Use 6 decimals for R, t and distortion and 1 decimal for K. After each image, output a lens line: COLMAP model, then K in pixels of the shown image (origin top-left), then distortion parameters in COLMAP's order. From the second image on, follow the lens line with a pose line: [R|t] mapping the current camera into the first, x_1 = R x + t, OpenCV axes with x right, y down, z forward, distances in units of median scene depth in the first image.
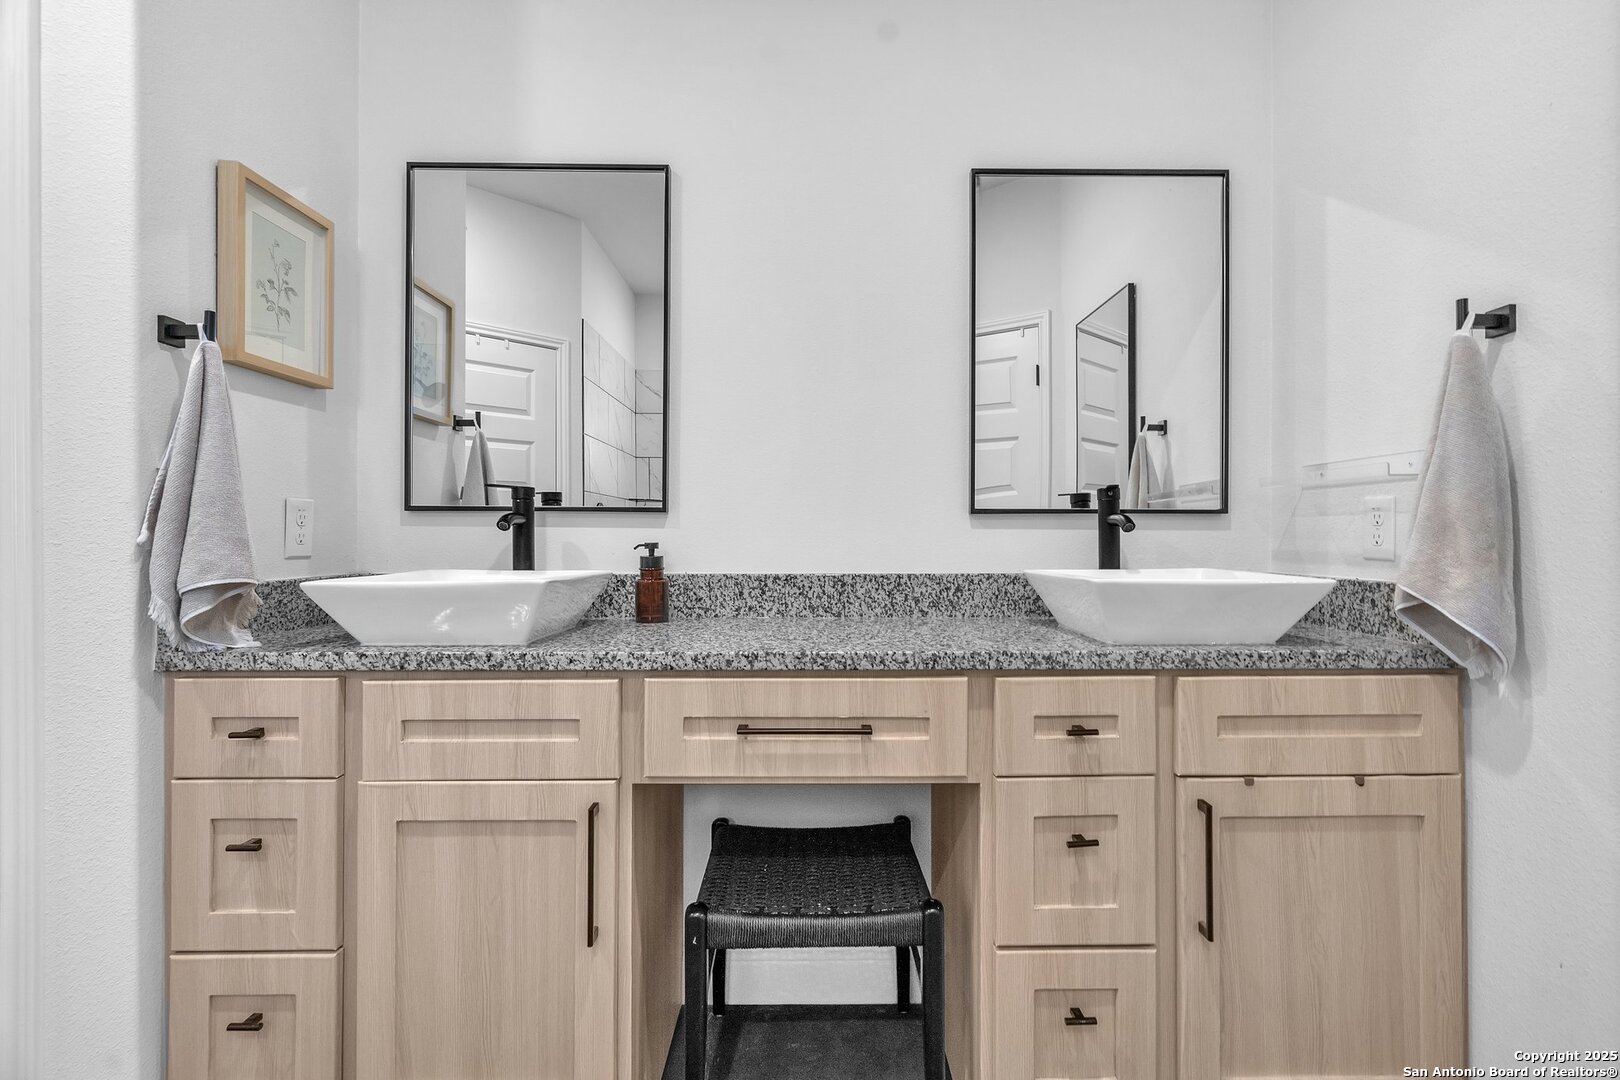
lens RADIAL K [[758.4, 0, 818.4], [0, 758.4, 529.6], [0, 0, 1]] dist [-0.001463, 0.000393]
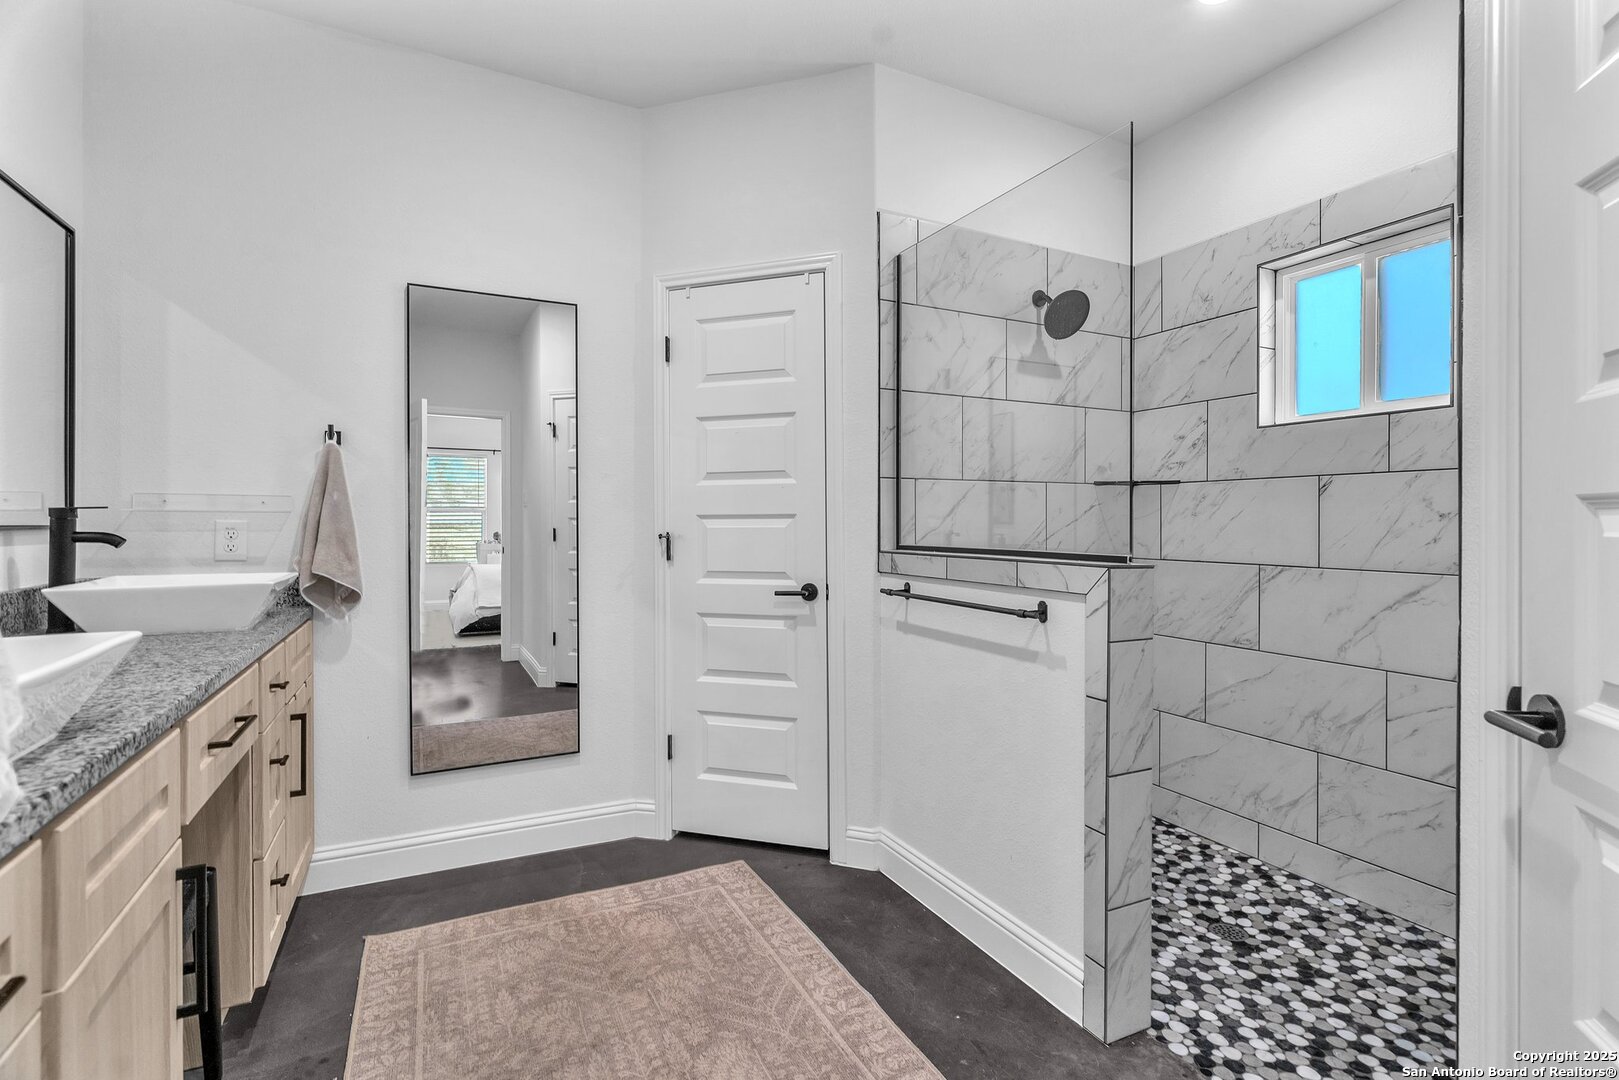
lens RADIAL K [[766.9, 0, 820.2], [0, 766.9, 525.2], [0, 0, 1]] dist [0.001106, 0.000330]
pose [[-0.441154, -0.005067, 0.897417, -1.427835], [-0.009076, 0.999958, 0.001184, -0.054689], [-0.897386, -0.007622, -0.441182, 0.713755]]
